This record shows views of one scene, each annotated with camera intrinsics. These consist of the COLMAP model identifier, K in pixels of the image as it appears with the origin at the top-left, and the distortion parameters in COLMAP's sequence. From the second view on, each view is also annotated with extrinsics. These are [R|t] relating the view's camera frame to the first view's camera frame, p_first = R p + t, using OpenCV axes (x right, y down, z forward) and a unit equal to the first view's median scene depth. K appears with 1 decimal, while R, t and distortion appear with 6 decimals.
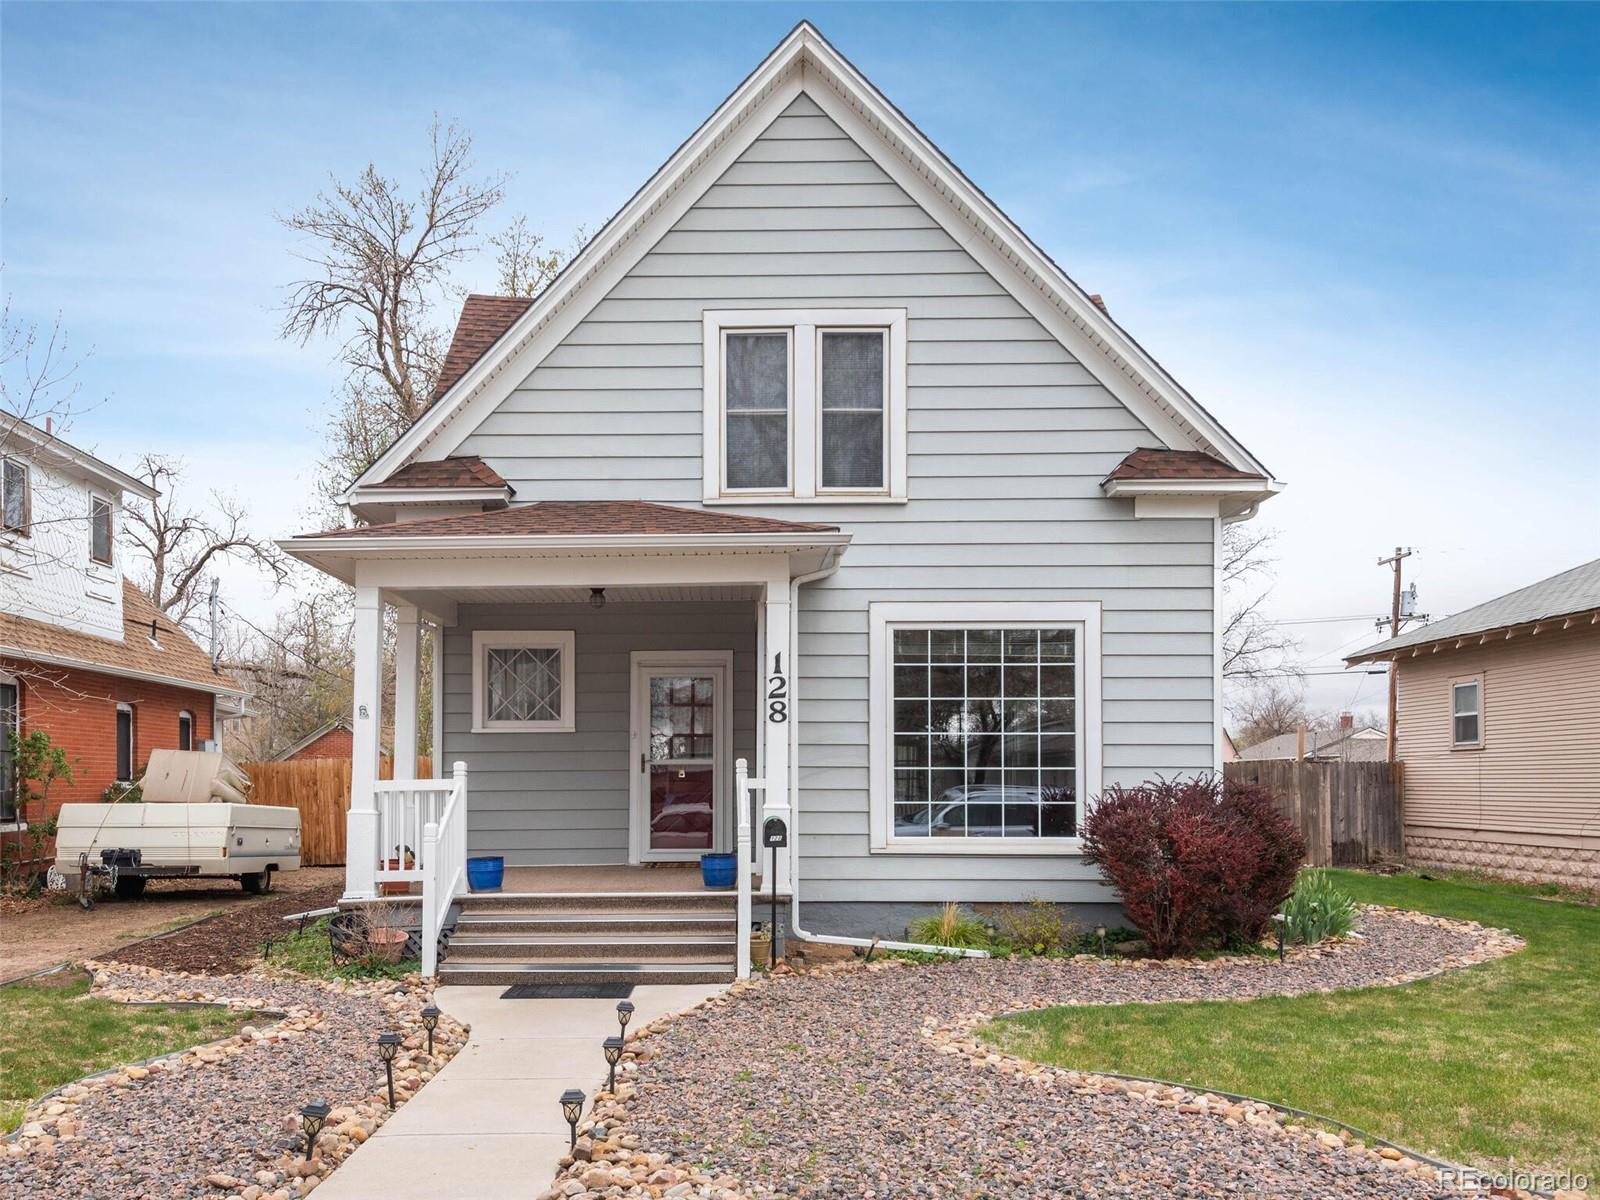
lens RADIAL K [[1295.4, 0, 801.3], [0, 1295.4, 682.1], [0, 0, 1]] dist [0.033629, -0.005652]
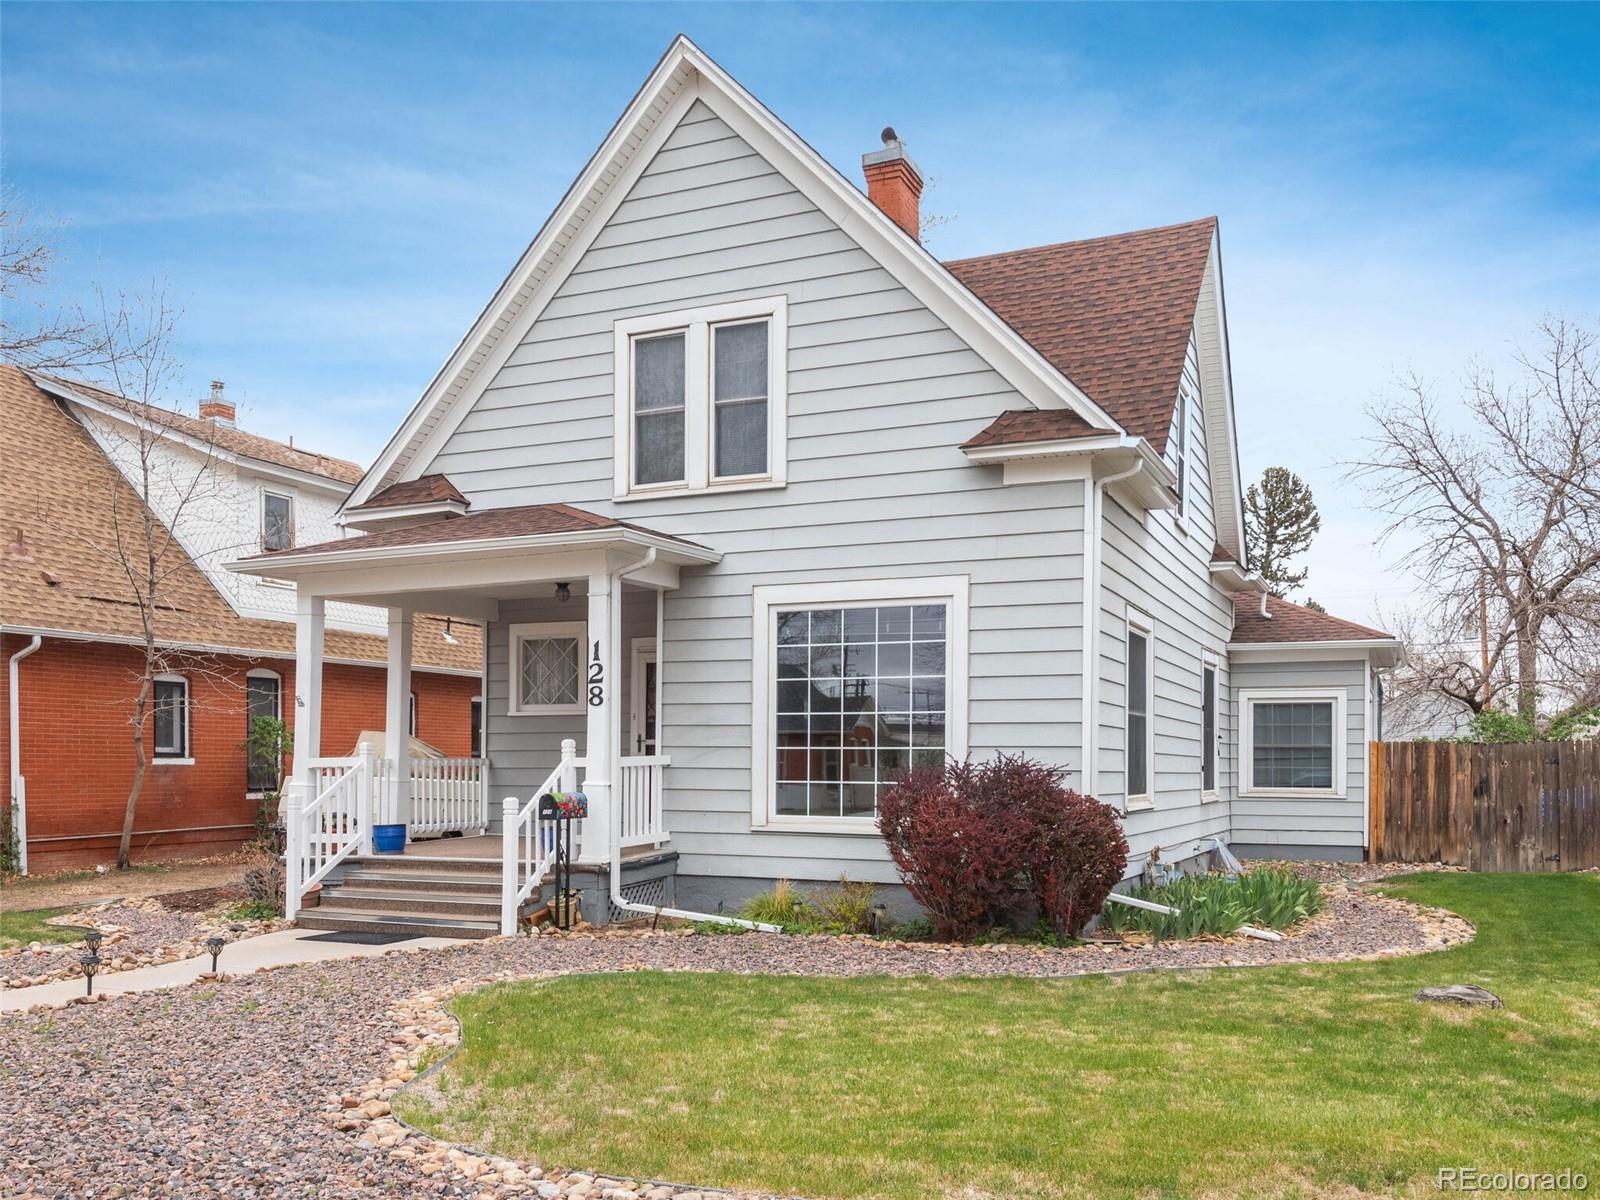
lens RADIAL K [[1391.9, 0, 799.8], [0, 1391.9, 671.2], [0, 0, 1]] dist [0.012241, 0.001319]
pose [[0.918506, -0.022518, -0.394765, 0.518555], [0.027647, 0.999591, 0.007309, -0.001390], [0.394439, -0.017628, 0.918753, -0.000457]]
